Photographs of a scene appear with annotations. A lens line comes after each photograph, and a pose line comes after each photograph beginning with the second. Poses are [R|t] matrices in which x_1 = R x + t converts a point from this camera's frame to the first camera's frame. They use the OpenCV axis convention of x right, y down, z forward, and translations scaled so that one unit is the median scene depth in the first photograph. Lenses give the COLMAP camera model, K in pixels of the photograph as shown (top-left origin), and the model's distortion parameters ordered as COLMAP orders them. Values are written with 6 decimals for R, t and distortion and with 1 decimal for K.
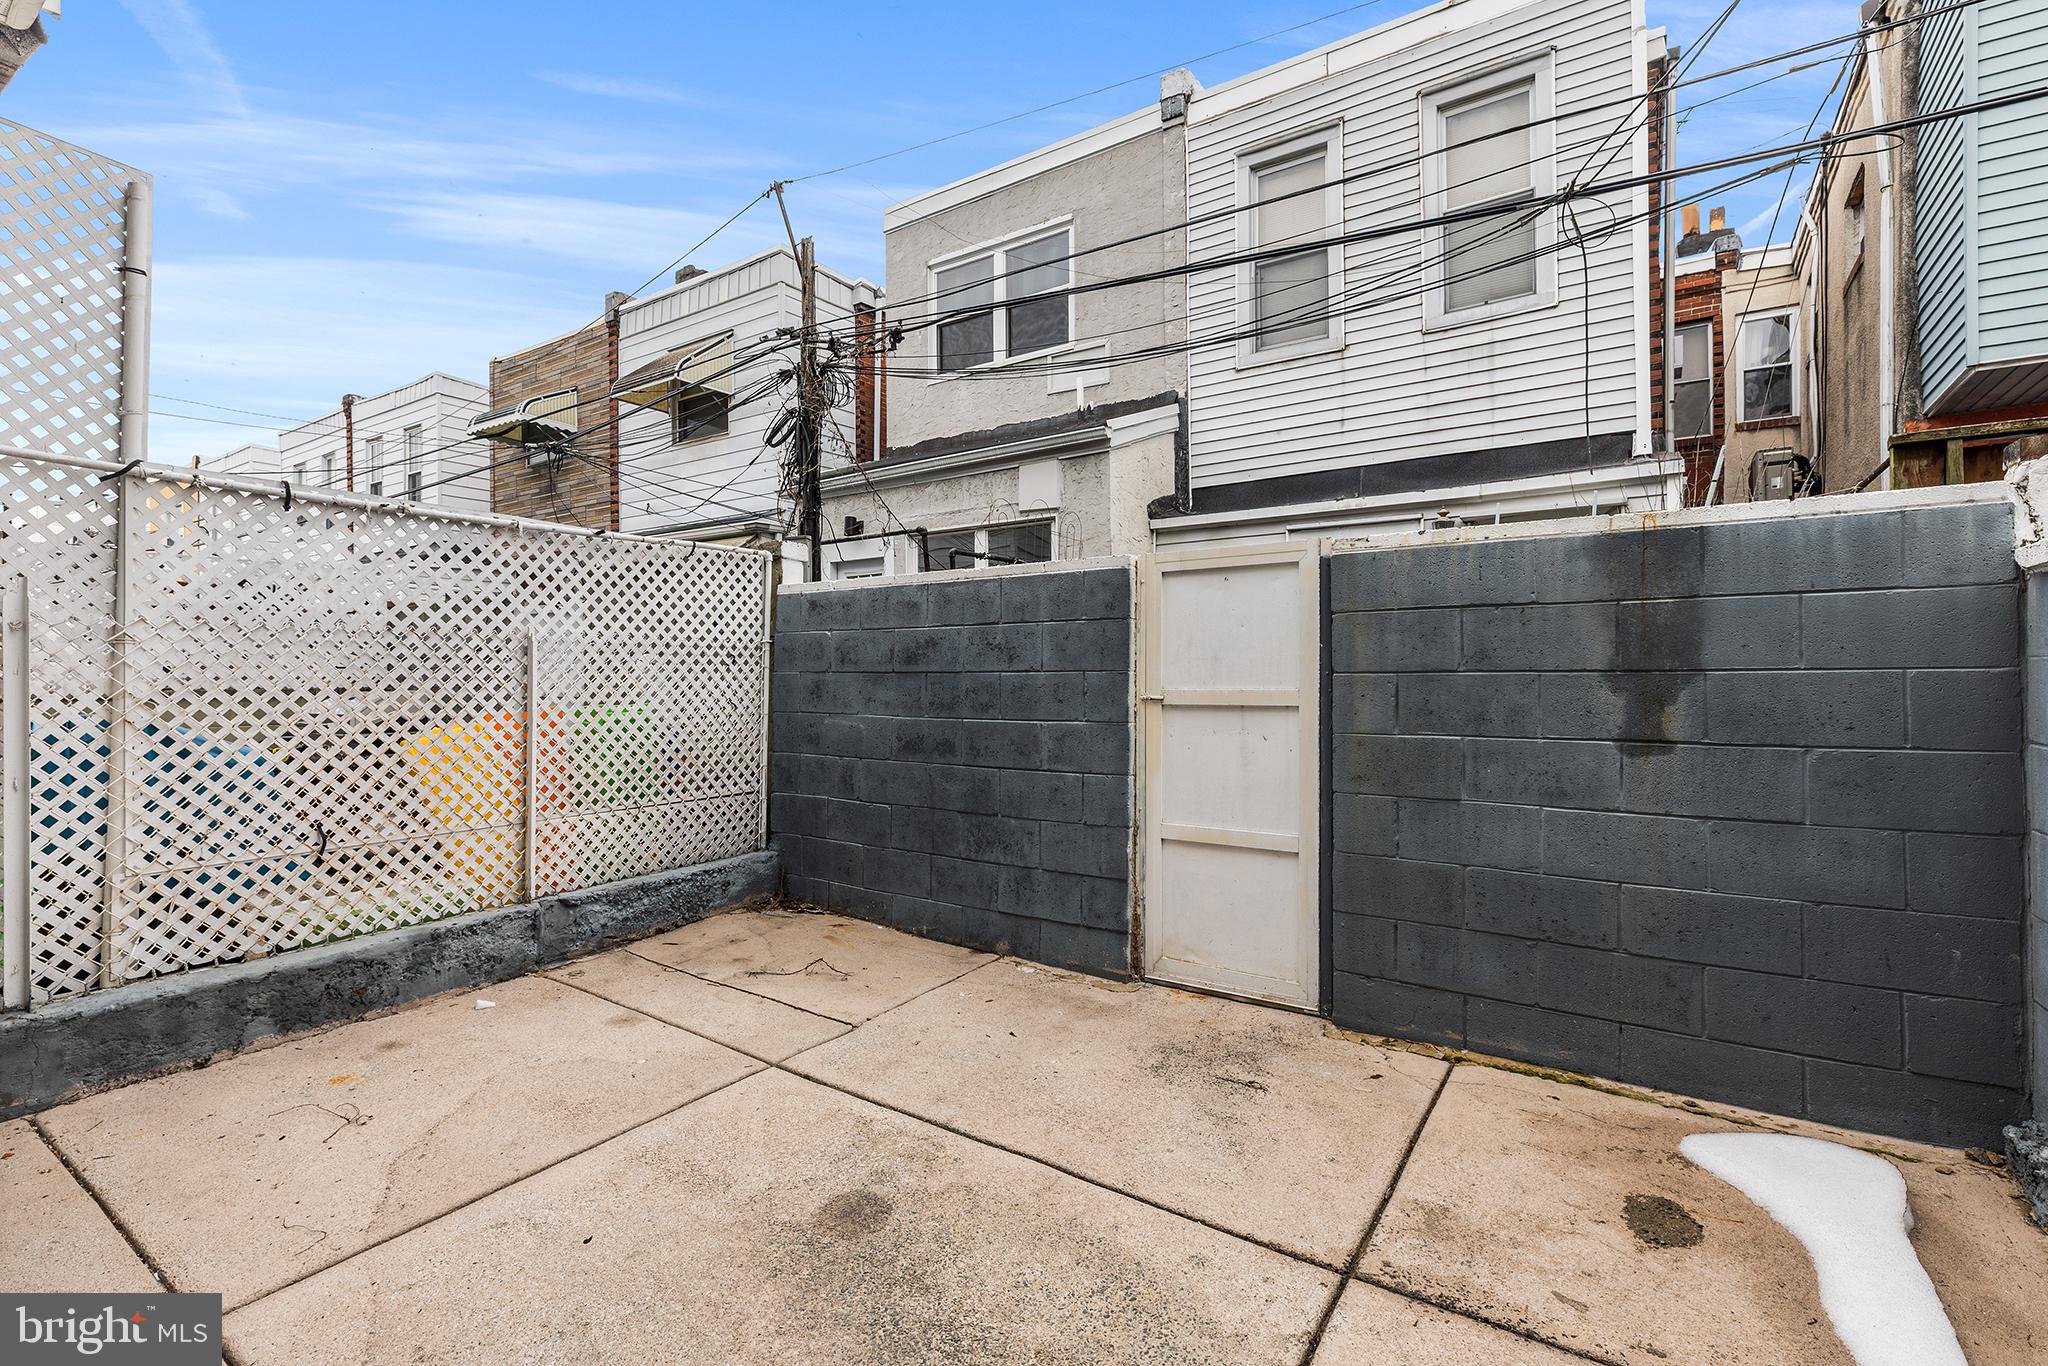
lens RADIAL K [[932.3, 0, 1022.9], [0, 932.3, 680.0], [0, 0, 1]] dist [0.004339, -0.000895]
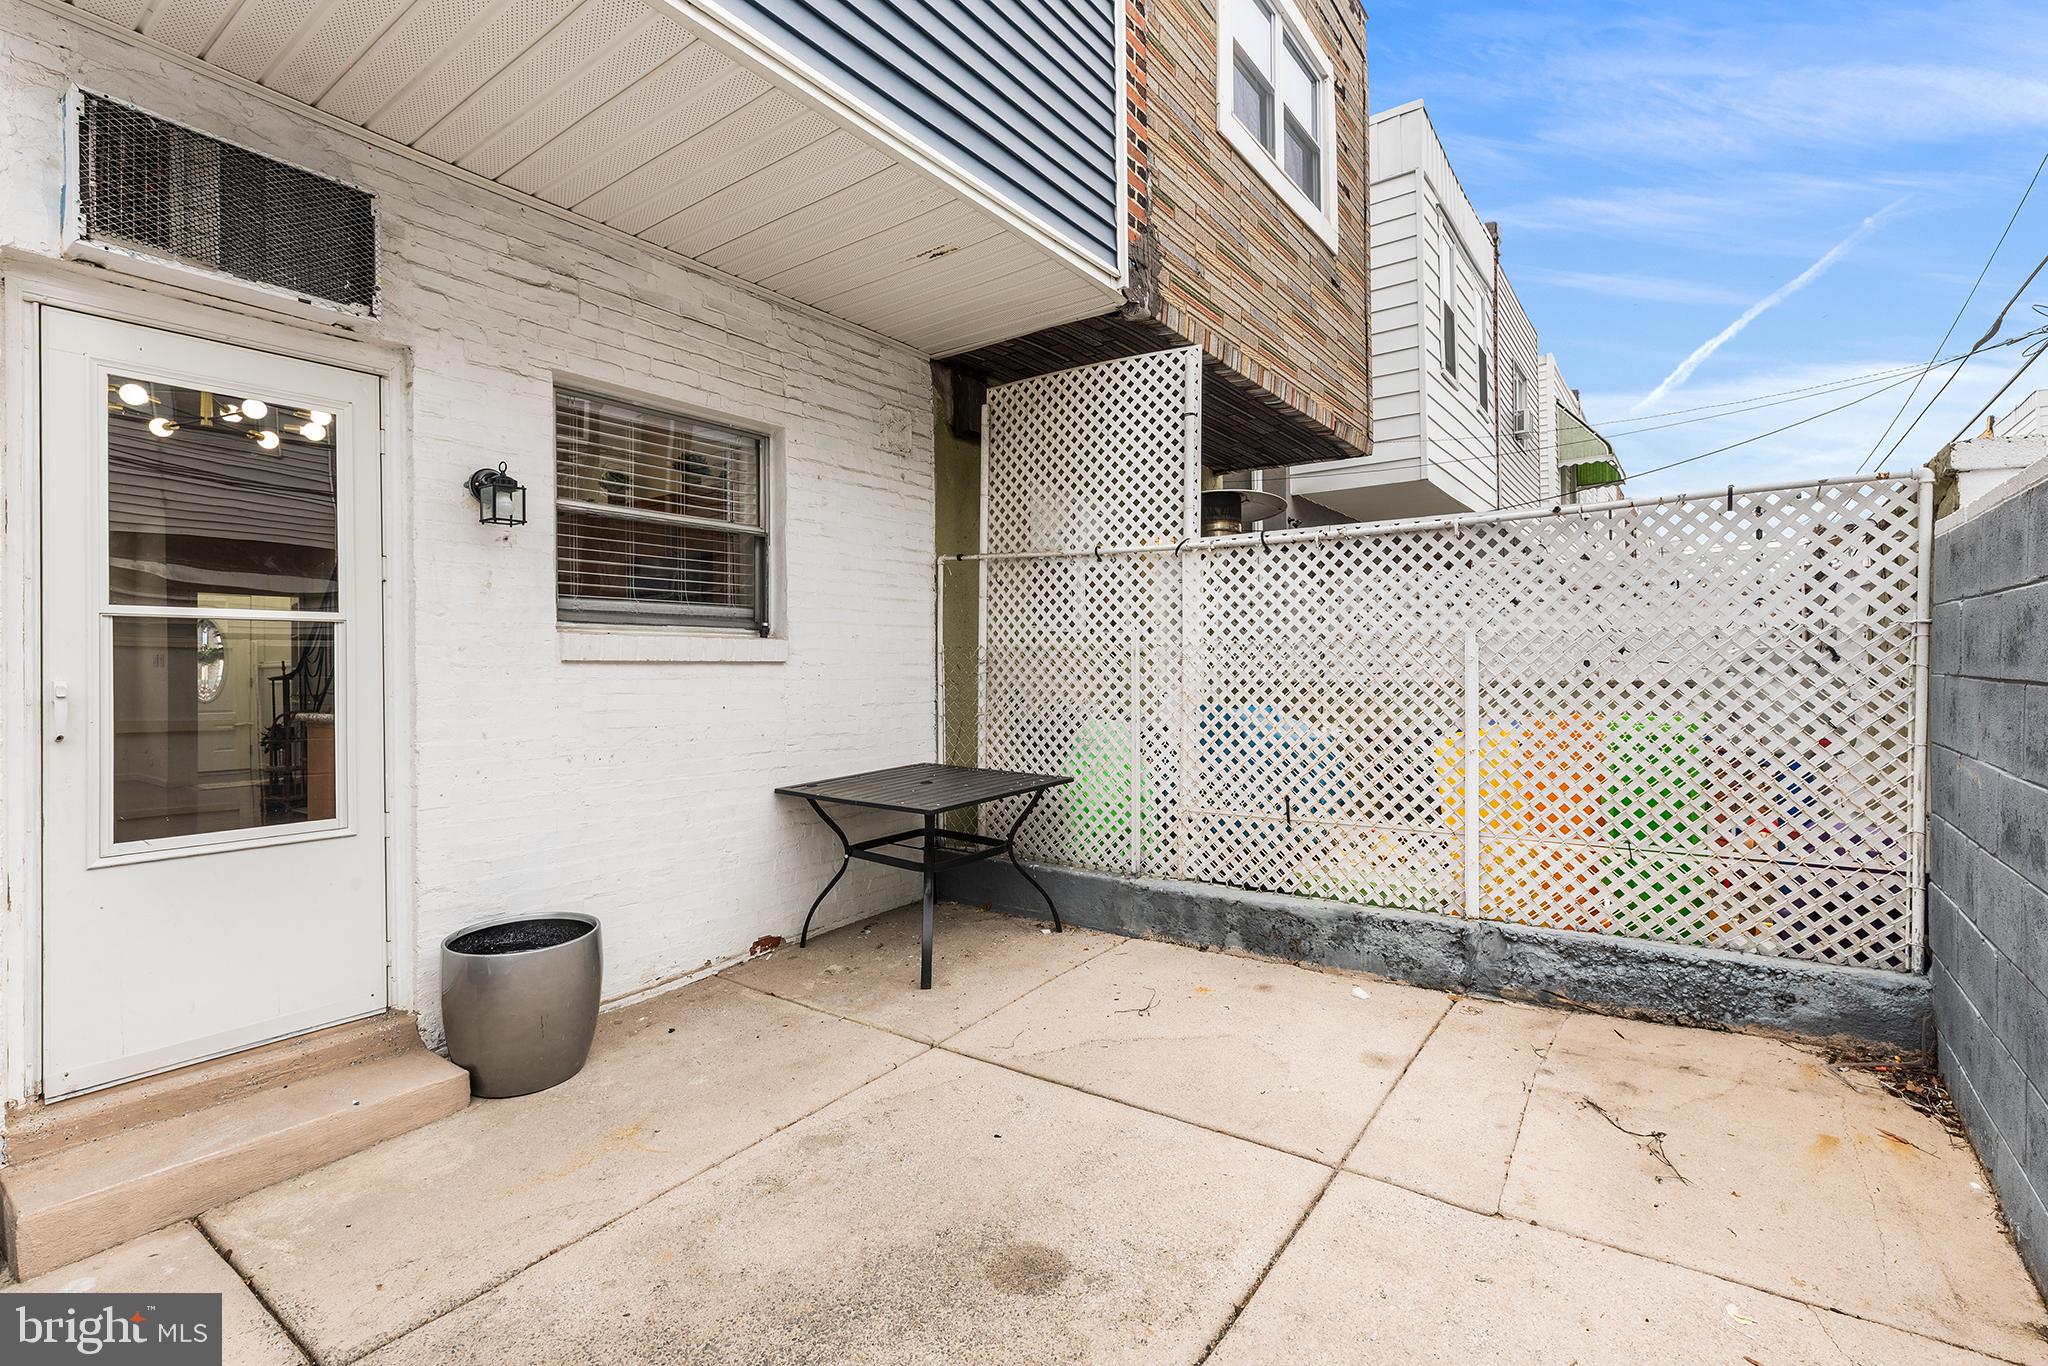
lens RADIAL K [[932.3, 0, 1027.5], [0, 932.3, 672.7], [0, 0, 1]] dist [0.004339, -0.000895]
pose [[-0.042016, 0.003149, -0.999112, 0.477937], [0.003170, 0.999990, 0.003018, -0.017552], [0.999112, -0.003041, -0.042026, 0.661819]]
